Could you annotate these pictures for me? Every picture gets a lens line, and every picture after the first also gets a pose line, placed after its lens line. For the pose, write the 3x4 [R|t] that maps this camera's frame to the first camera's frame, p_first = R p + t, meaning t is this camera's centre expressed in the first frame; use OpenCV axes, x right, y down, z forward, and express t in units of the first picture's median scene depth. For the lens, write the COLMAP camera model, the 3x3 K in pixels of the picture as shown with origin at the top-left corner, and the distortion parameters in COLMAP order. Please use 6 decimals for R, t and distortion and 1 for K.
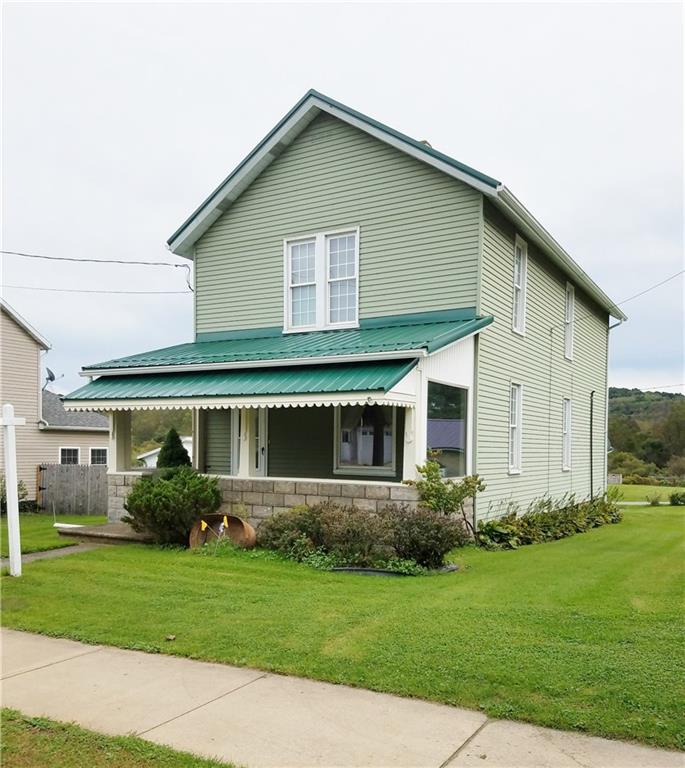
lens RADIAL K [[702.3, 0, 342.5], [0, 702.3, 384.0], [0, 0, 1]] dist [0.009799, 0.003739]
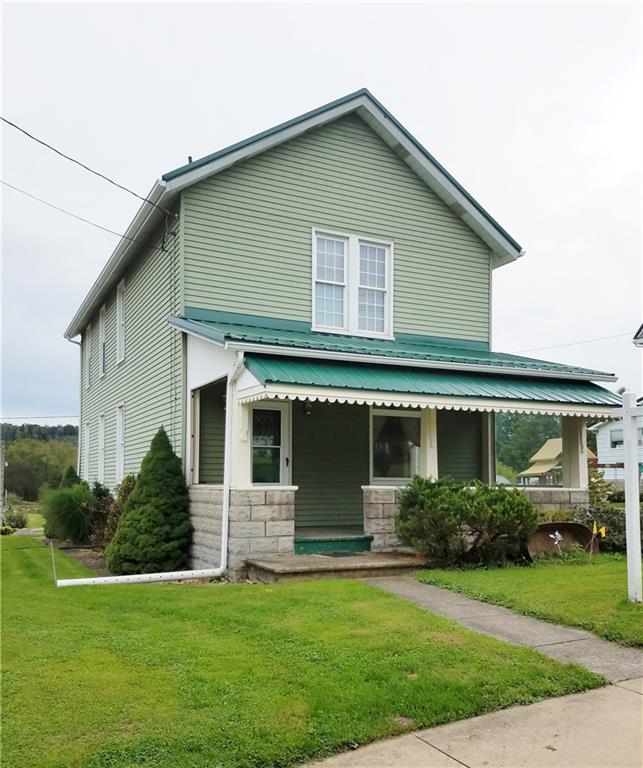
lens RADIAL K [[694.0, 0, 321.5], [0, 694.0, 384.0], [0, 0, 1]] dist [0.003274, 0.001516]
pose [[0.552661, 0.098623, 0.827550, -0.833625], [-0.087806, 0.994337, -0.059860, 0.050847], [-0.828768, -0.039582, 0.558191, 0.497771]]
